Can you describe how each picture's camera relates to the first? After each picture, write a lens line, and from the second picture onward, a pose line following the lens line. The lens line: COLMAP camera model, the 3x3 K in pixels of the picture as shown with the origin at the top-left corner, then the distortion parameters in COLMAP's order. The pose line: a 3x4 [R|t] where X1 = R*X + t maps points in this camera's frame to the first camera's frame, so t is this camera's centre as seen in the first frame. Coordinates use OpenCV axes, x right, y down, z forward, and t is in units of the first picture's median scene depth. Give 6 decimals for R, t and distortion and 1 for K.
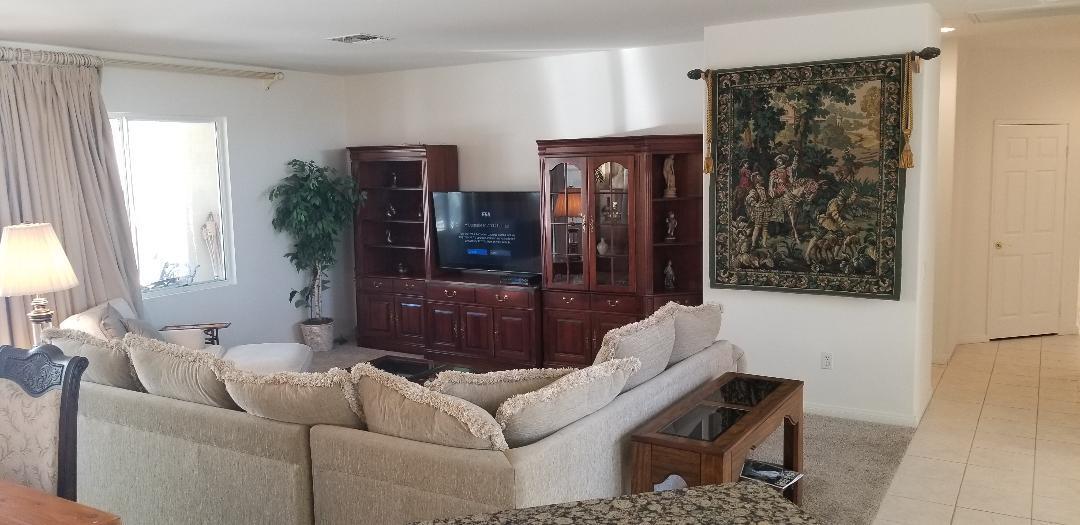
lens RADIAL K [[854.5, 0, 532.8], [0, 854.5, 259.9], [0, 0, 1]] dist [0.051789, -0.011596]
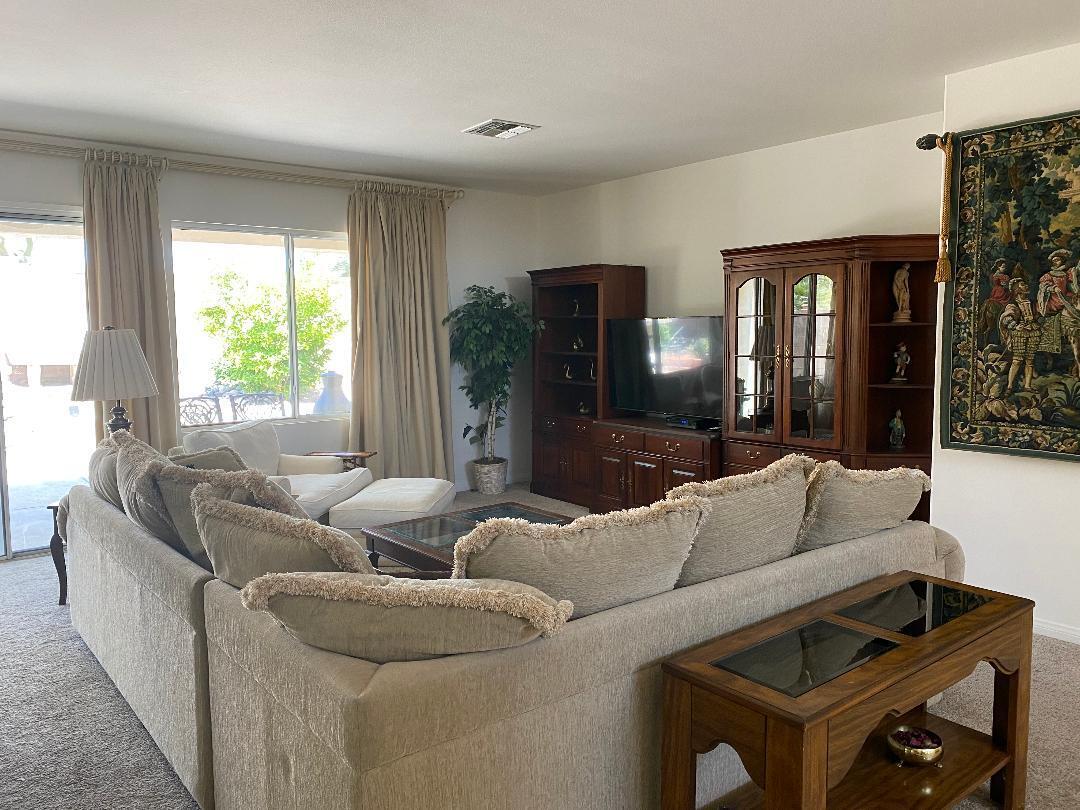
lens RADIAL K [[830.7, 0, 513.9], [0, 830.7, 405.6], [0, 0, 1]] dist [-0.022654, 0.008727]
pose [[0.930117, 0.047544, -0.364174, 0.130671], [-0.053191, 0.998569, -0.005487, 0.021564], [0.363392, 0.024474, 0.931315, 0.252410]]
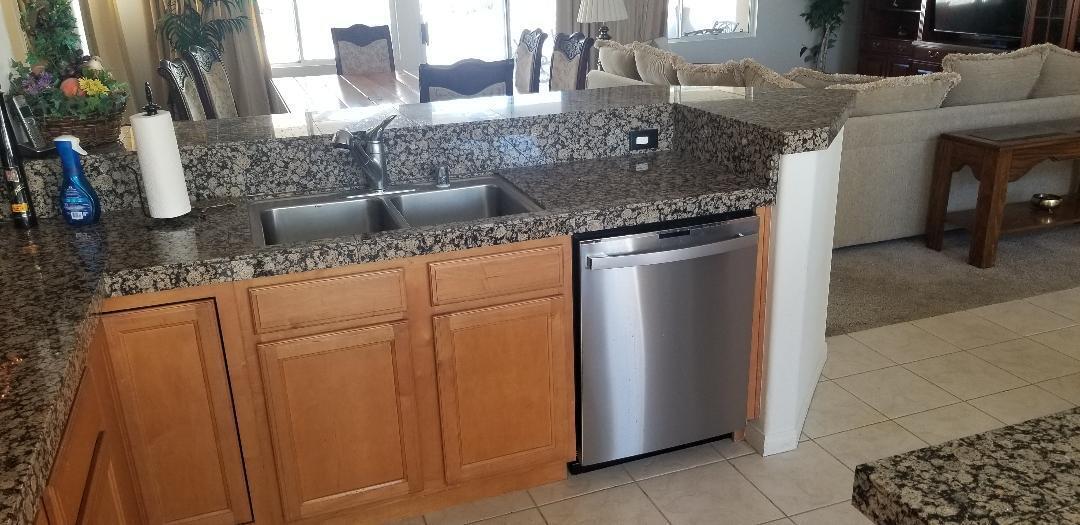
lens RADIAL K [[854.5, 0, 542.7], [0, 854.5, 256.7], [0, 0, 1]] dist [0.051789, -0.011596]
pose [[0.783821, 0.205504, -0.585997, 0.267103], [-0.065713, 0.965805, 0.250803, 0.057207], [0.617500, -0.158077, 0.770523, -0.248138]]
